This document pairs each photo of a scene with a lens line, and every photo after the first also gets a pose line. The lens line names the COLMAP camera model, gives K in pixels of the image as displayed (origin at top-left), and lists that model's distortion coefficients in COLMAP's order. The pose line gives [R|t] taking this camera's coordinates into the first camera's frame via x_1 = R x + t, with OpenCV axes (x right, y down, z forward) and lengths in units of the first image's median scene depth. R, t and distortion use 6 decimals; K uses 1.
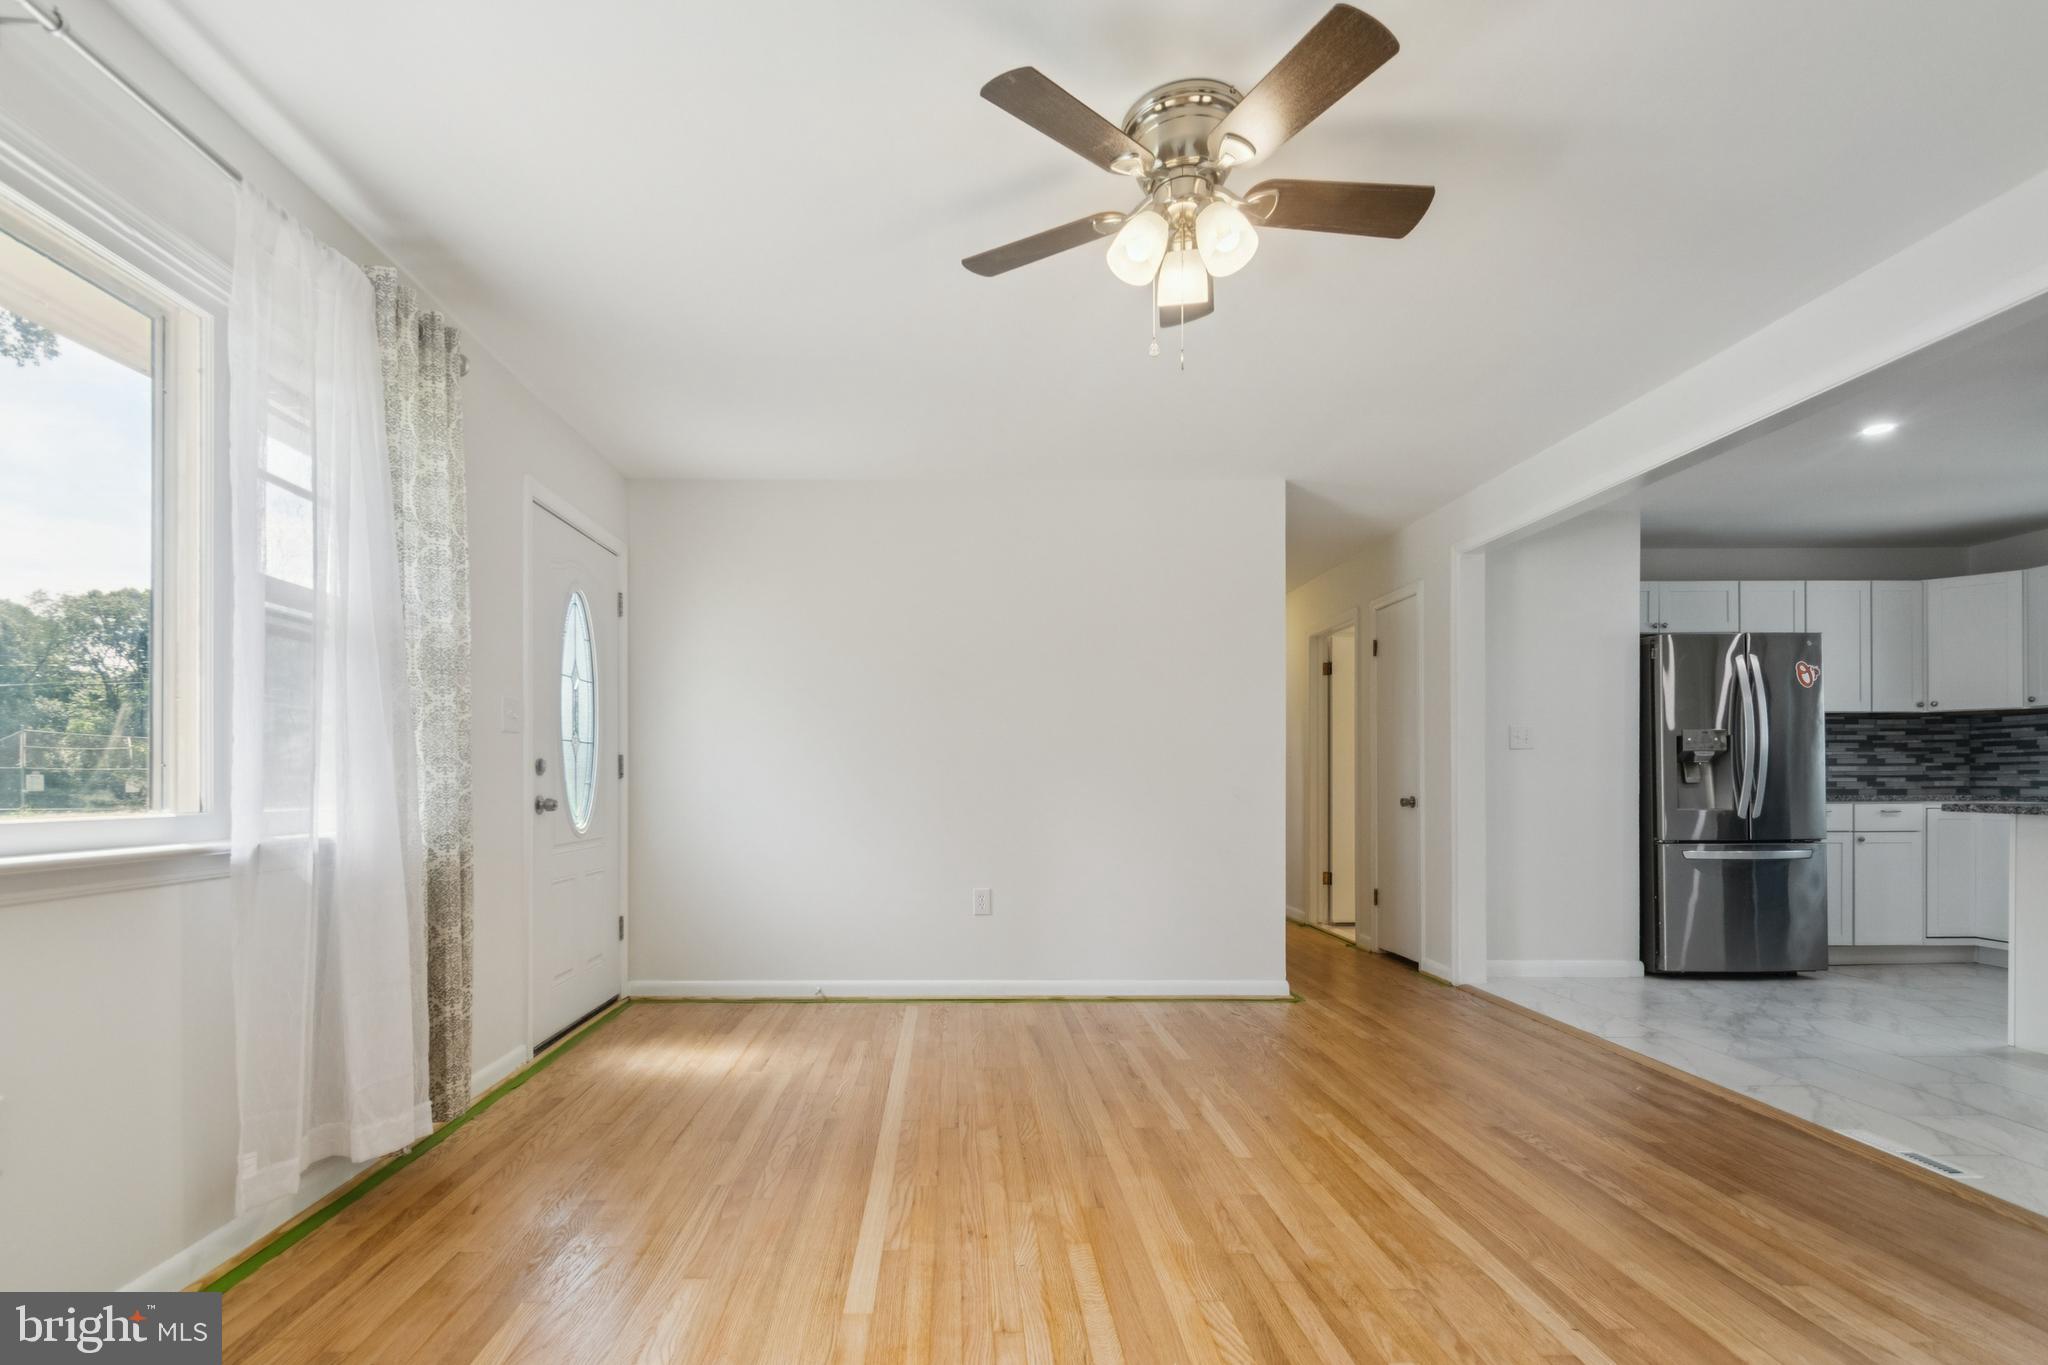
lens RADIAL K [[962.4, 0, 977.6], [0, 962.4, 784.0], [0, 0, 1]] dist [0.000534, -0.000604]
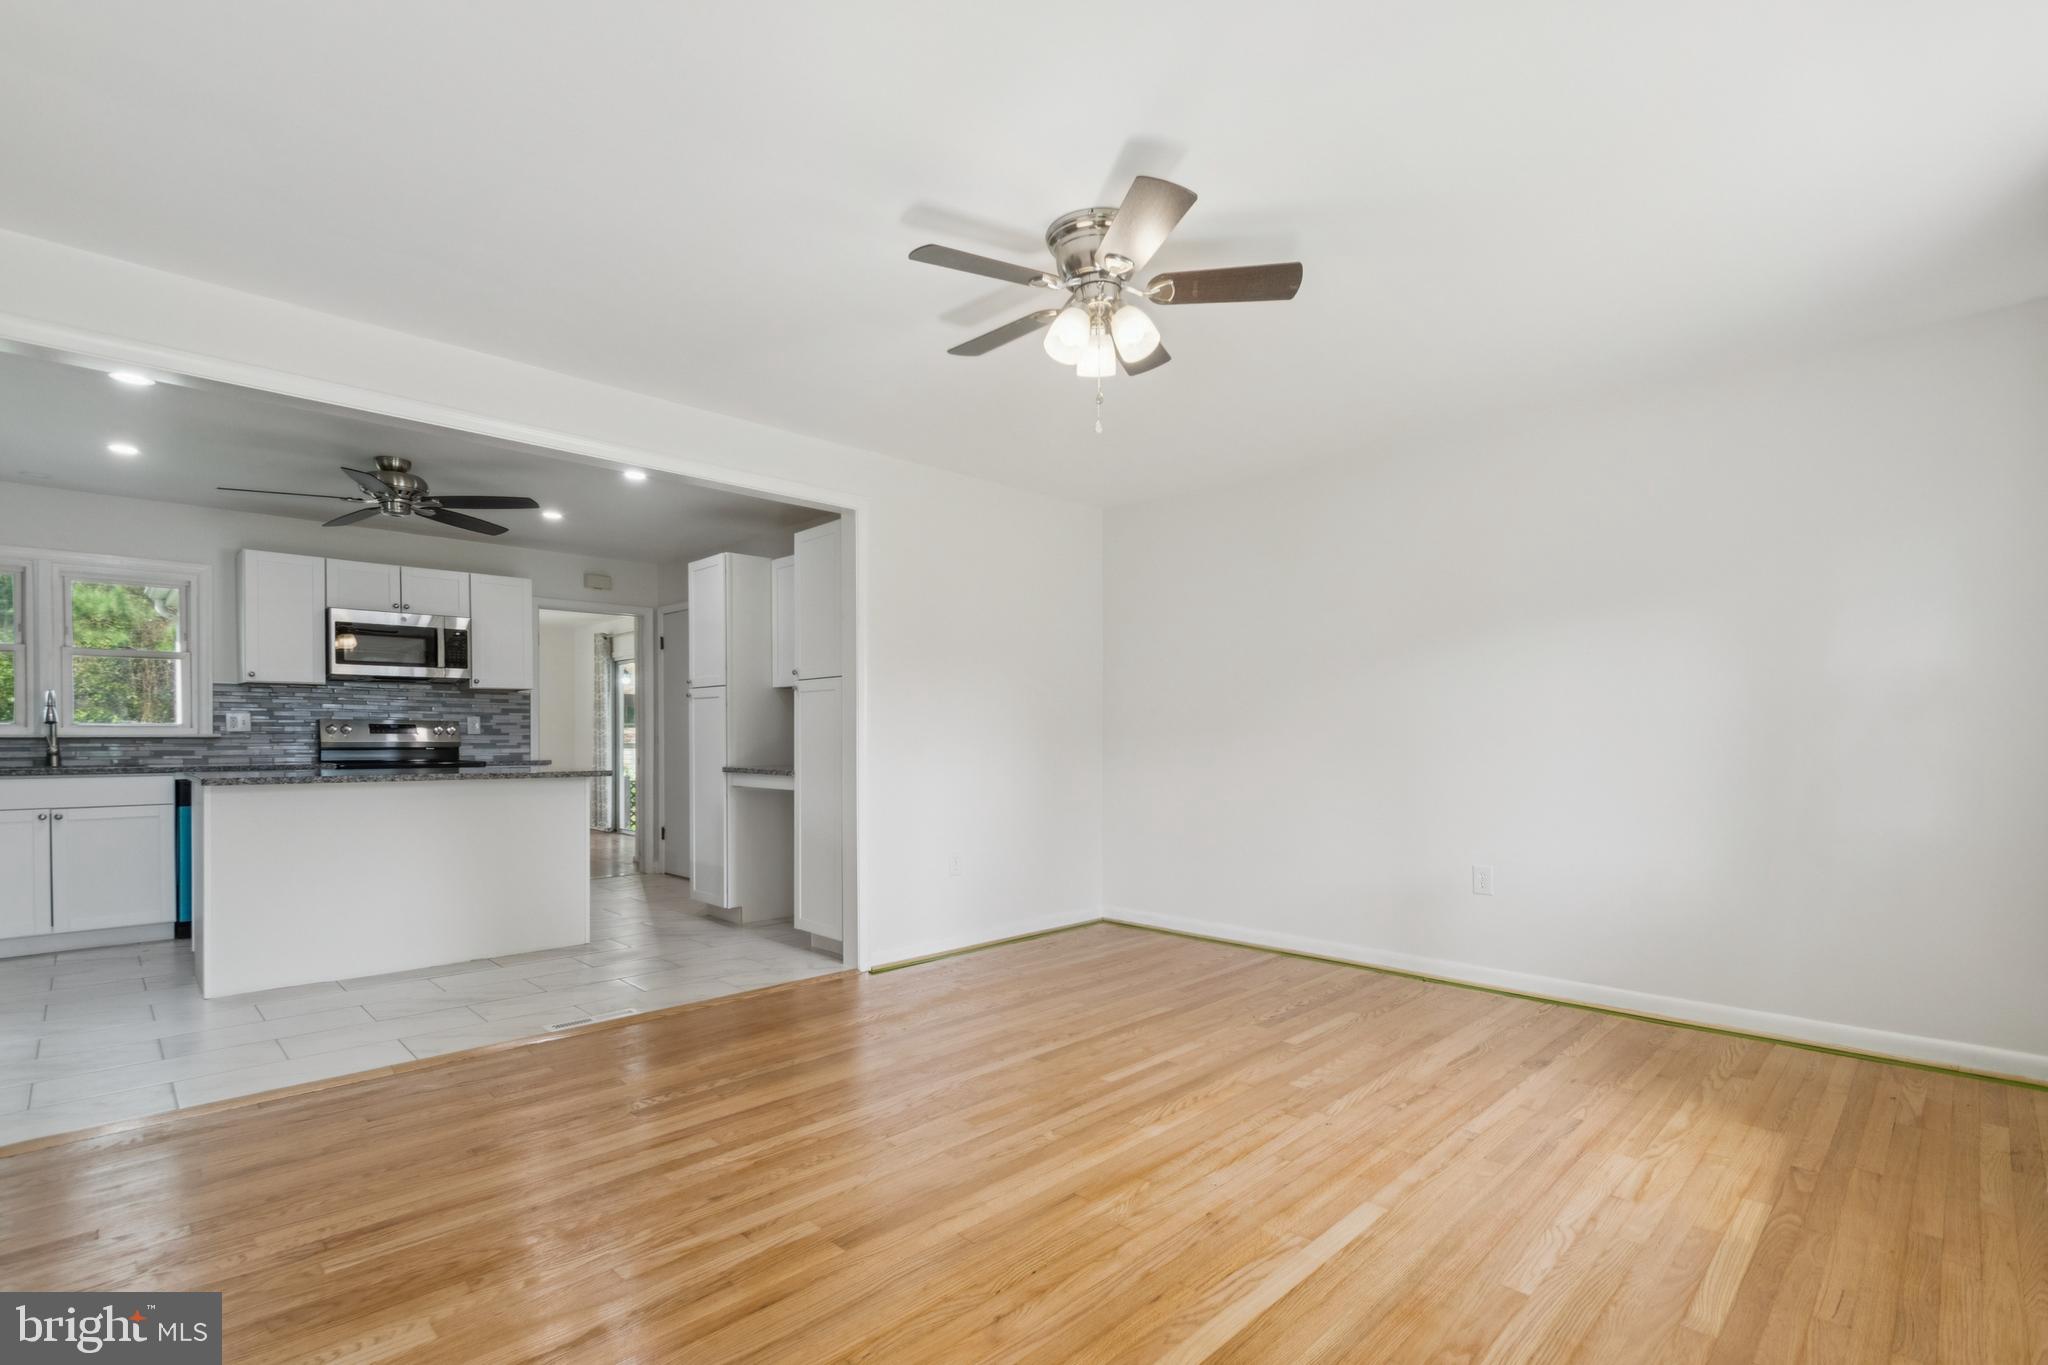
lens RADIAL K [[944.9, 0, 1029.6], [0, 944.9, 743.1], [0, 0, 1]] dist [0.001169, -0.000007]
pose [[-0.694131, -0.002703, 0.719844, -0.246251], [0.003356, 0.999970, 0.006991, -0.015559], [-0.719841, 0.007268, -0.694101, 0.776878]]
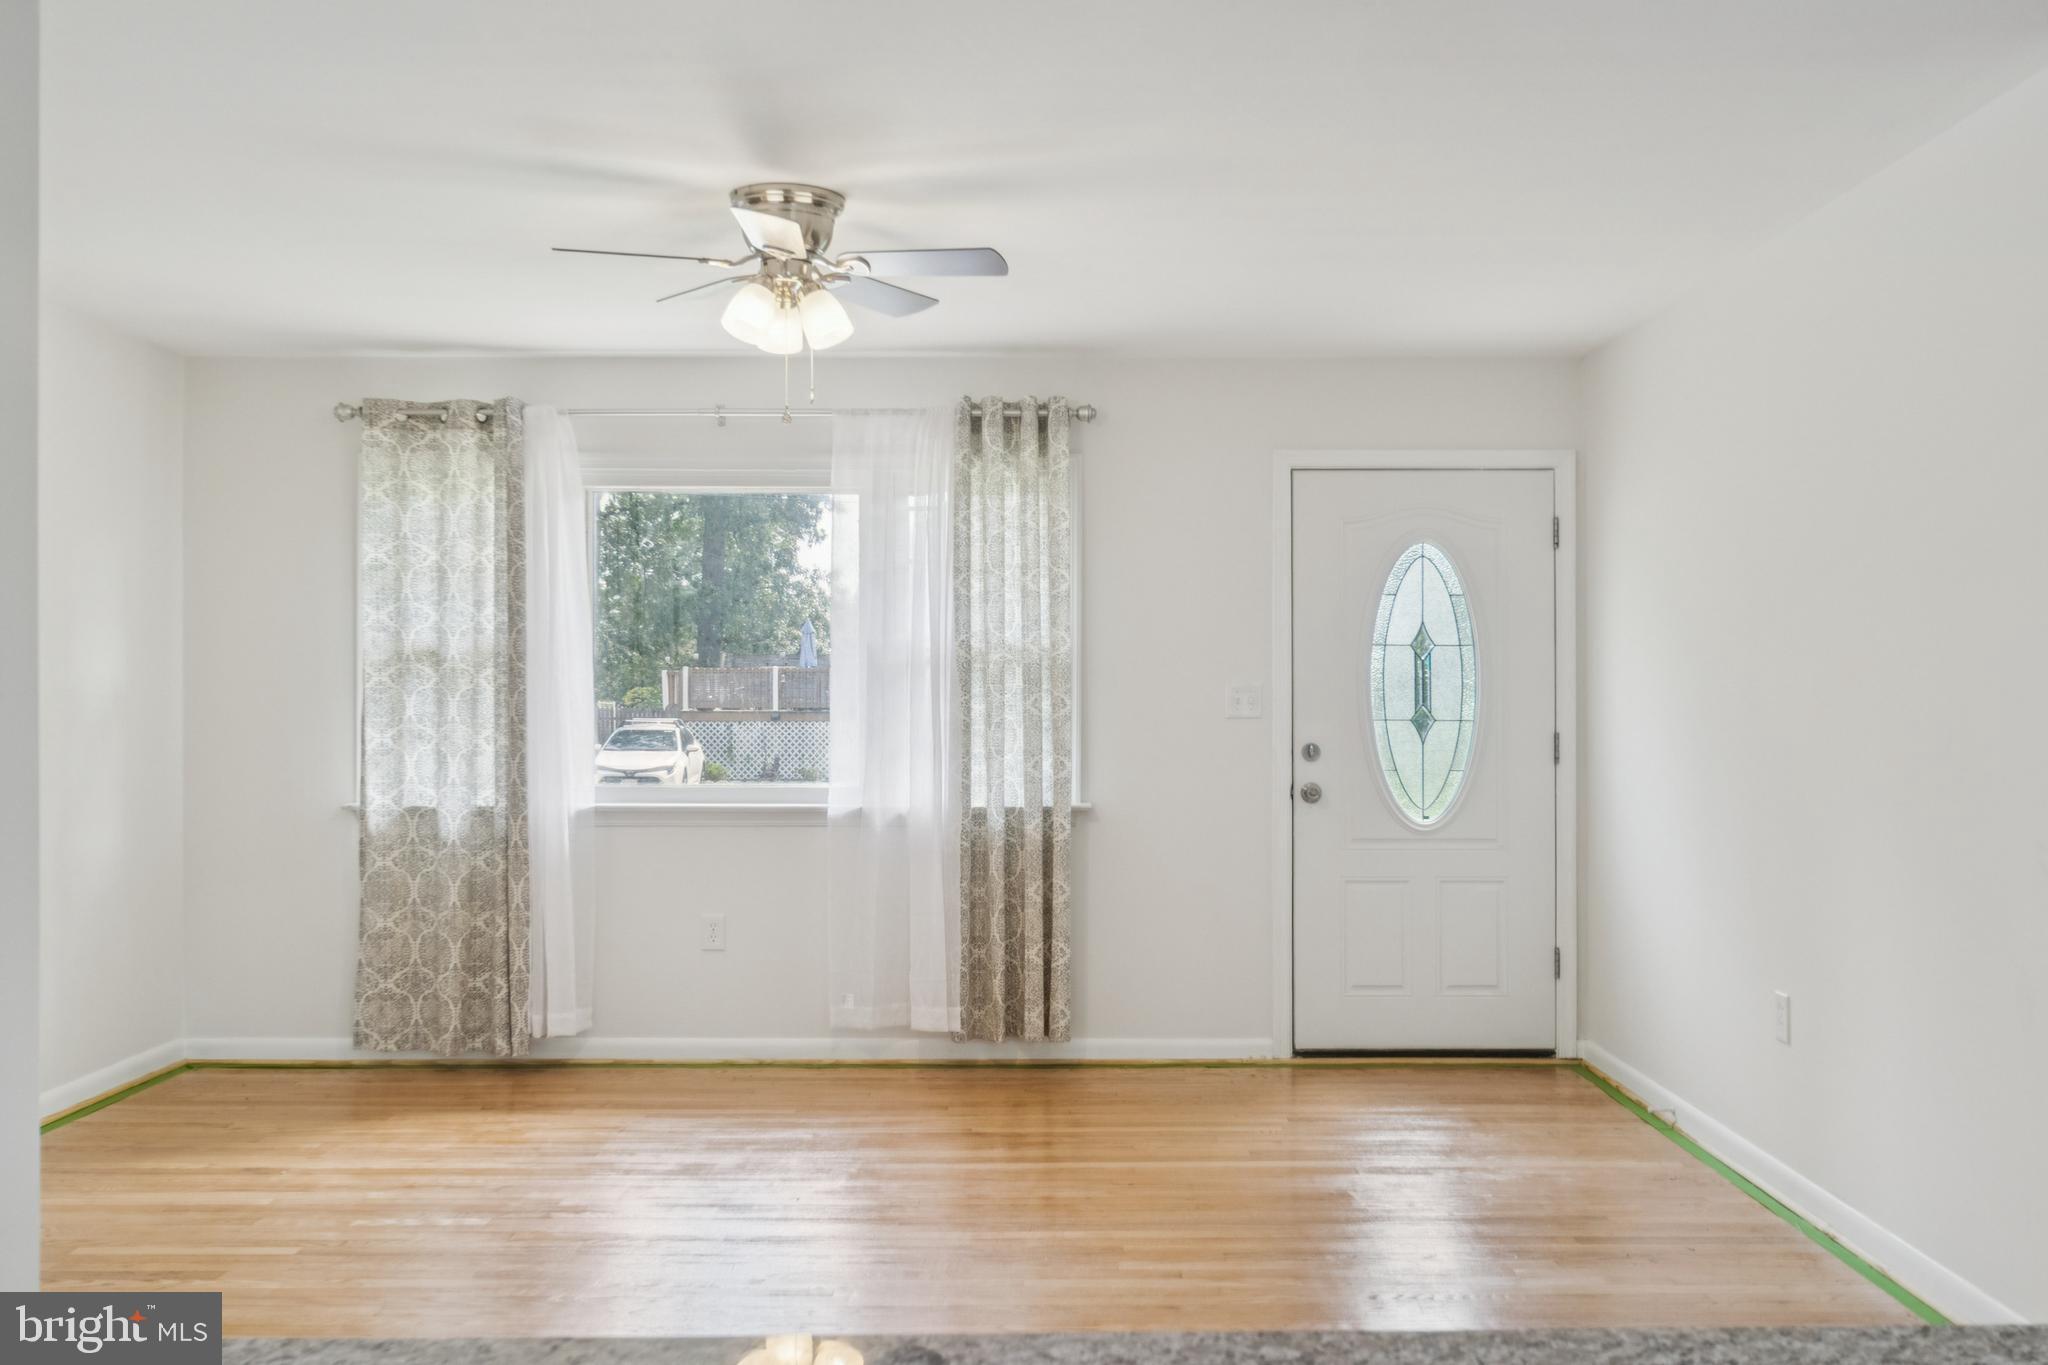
lens RADIAL K [[1857.6, 0, 1024.0], [0, 1857.6, 682.5], [0, 0, 1]] dist [0.005678, 0.008927]
pose [[-0.022212, -0.002410, -0.999750, 0.942912], [-0.002340, 0.999994, -0.002358, -0.055968], [0.999751, 0.002287, -0.022218, 0.531823]]
